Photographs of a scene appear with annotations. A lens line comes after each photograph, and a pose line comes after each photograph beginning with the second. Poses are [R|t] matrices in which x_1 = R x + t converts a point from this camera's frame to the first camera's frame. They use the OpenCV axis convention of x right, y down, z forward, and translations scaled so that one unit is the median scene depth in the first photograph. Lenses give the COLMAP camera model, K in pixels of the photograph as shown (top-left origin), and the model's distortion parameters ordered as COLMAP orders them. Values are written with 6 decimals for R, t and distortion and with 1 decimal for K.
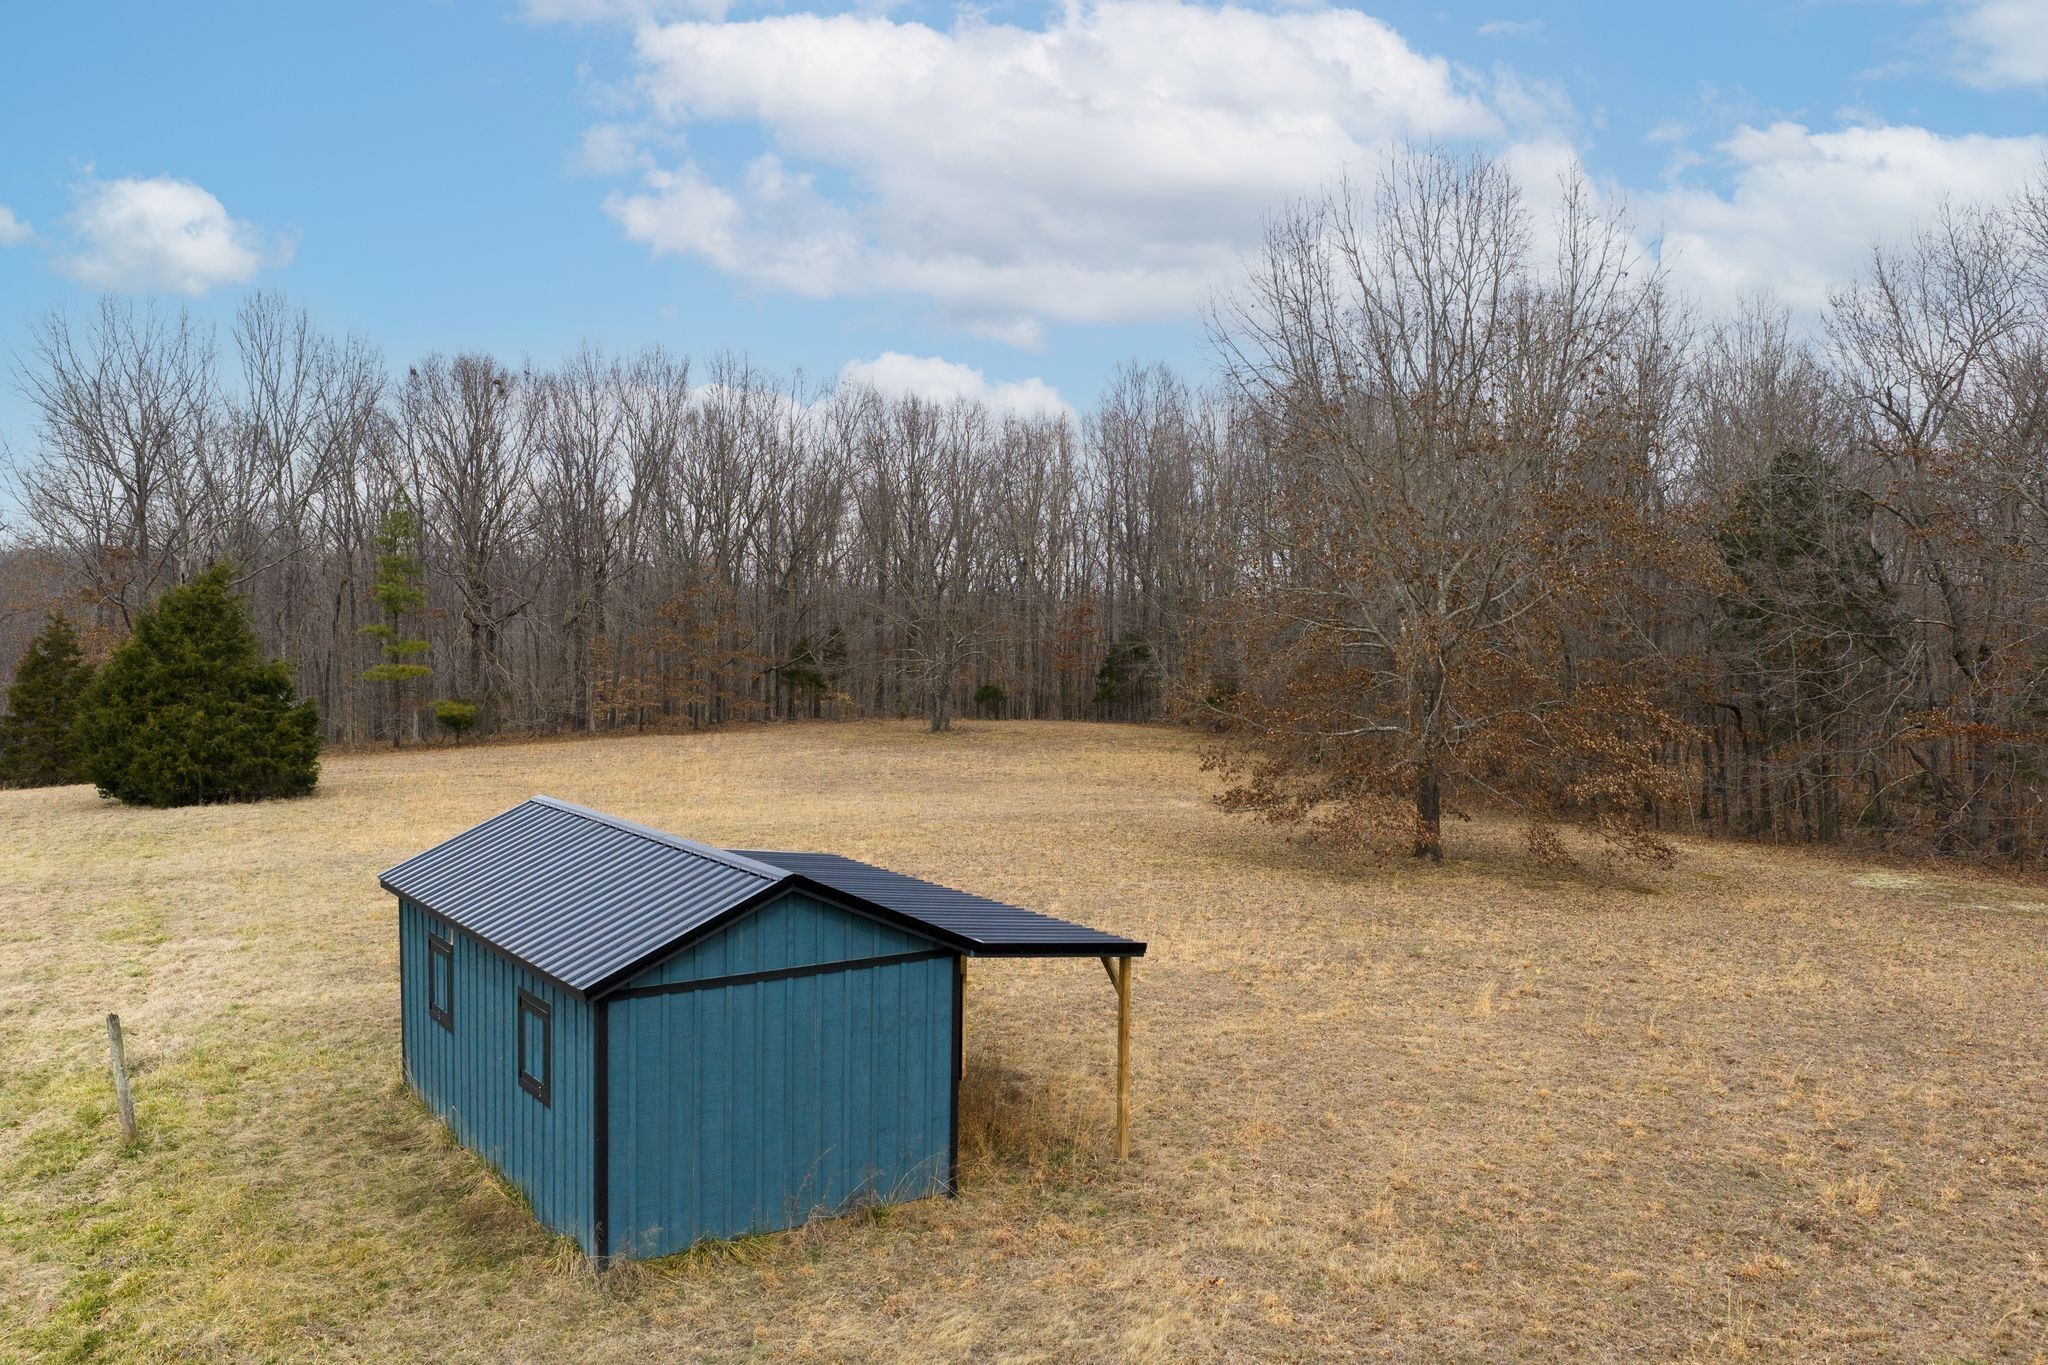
lens RADIAL K [[1691.8, 0, 1024.0], [0, 1691.8, 682.5], [0, 0, 1]] dist [0.005504, -0.000638]
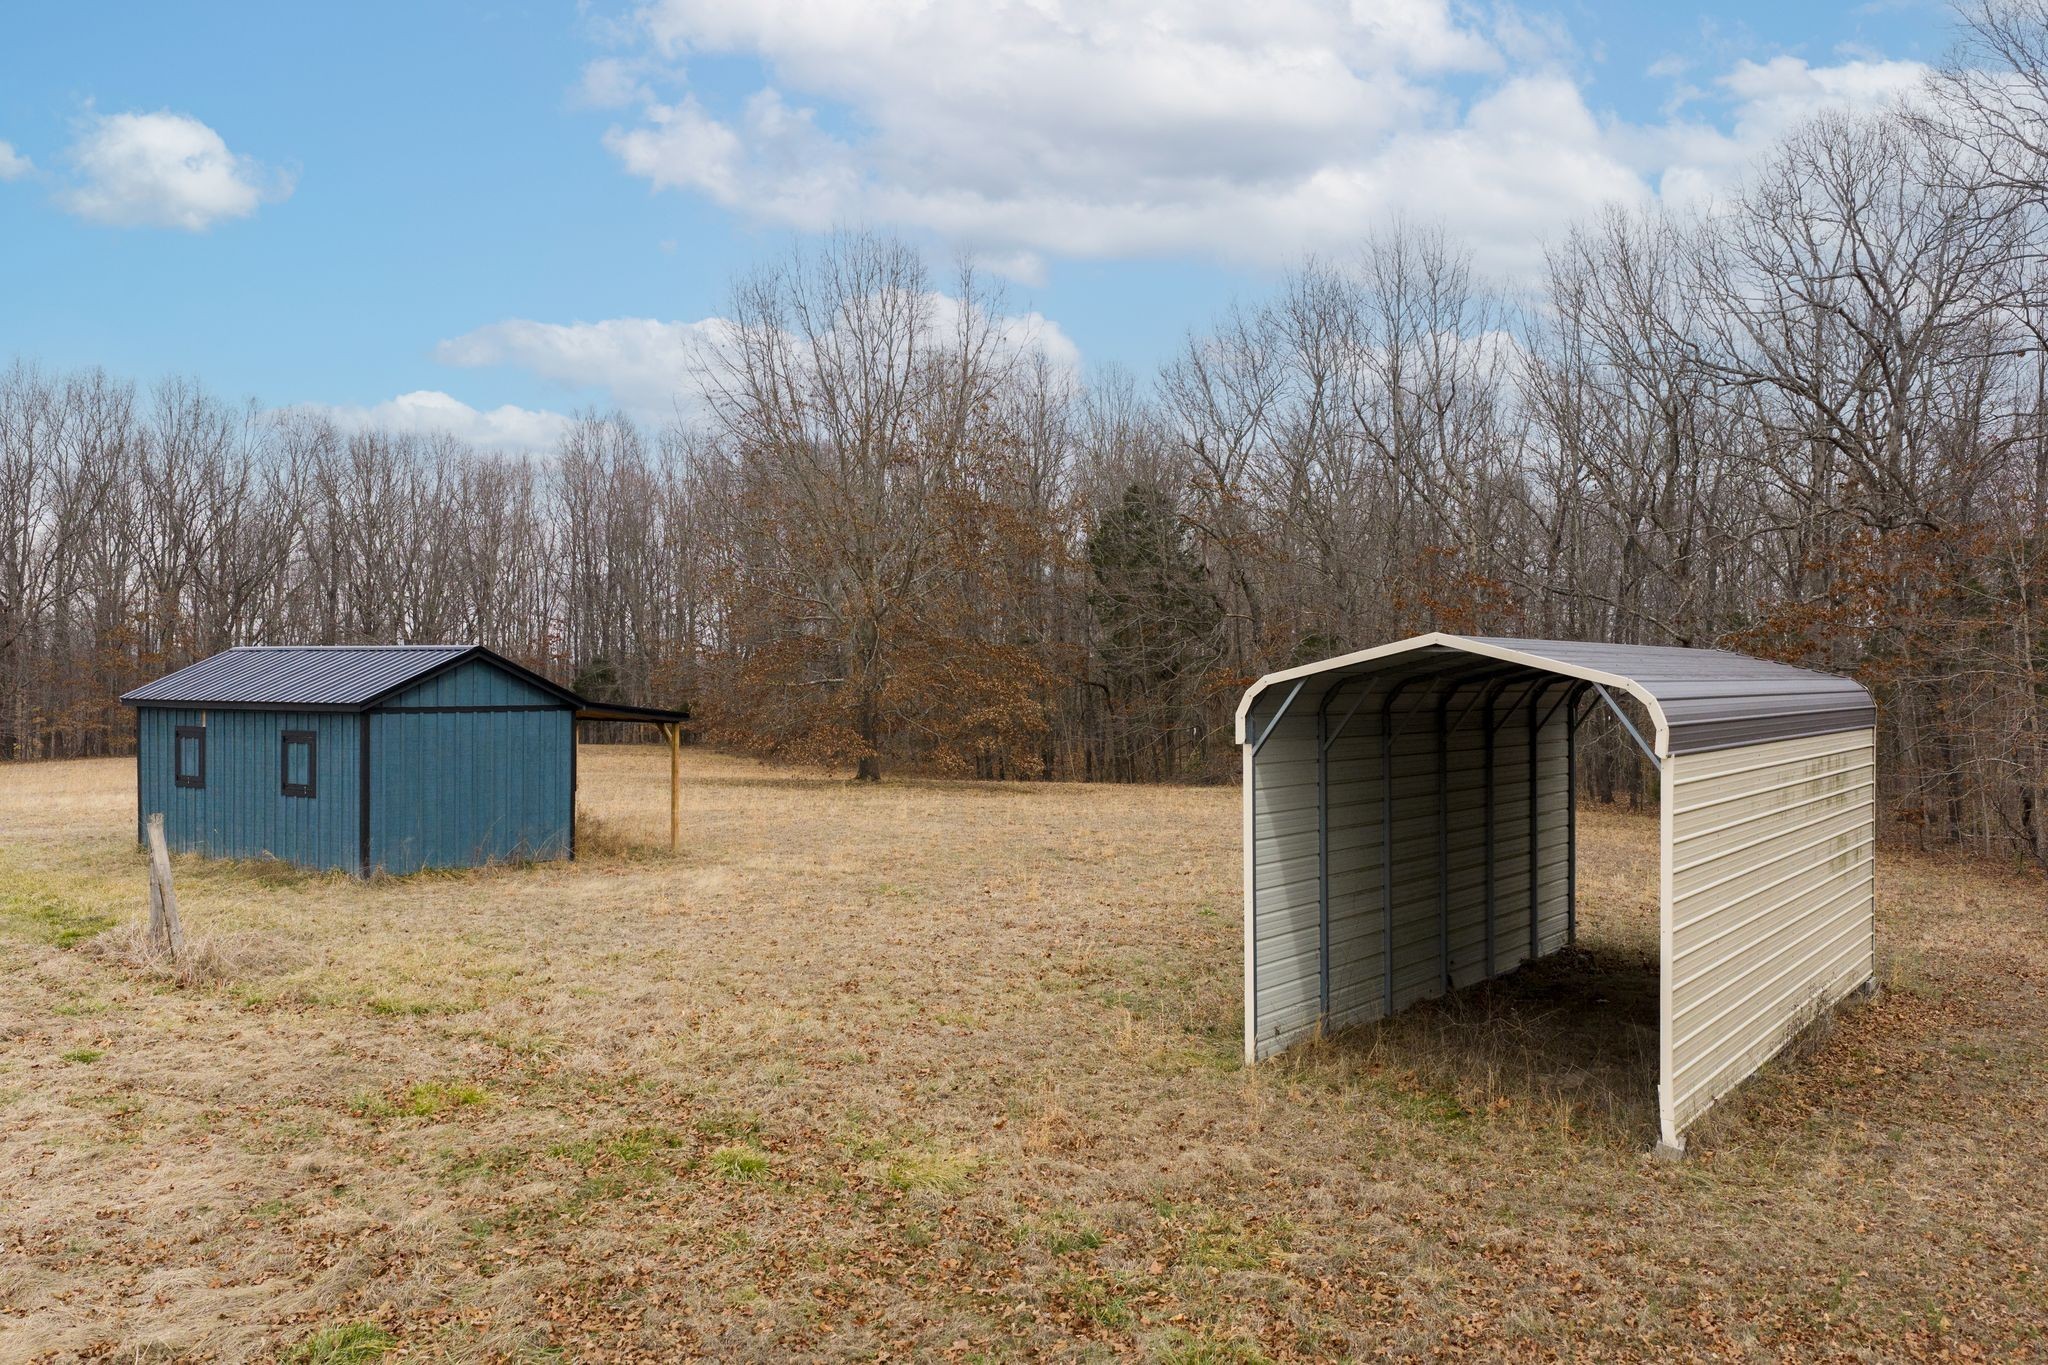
lens RADIAL K [[1691.8, 0, 1024.0], [0, 1691.8, 682.5], [0, 0, 1]] dist [0.005504, -0.000638]
pose [[0.948291, -0.004773, 0.317366, -0.057992], [0.016972, 0.999219, -0.035685, 0.080111], [-0.316947, 0.039226, 0.947632, -0.268636]]
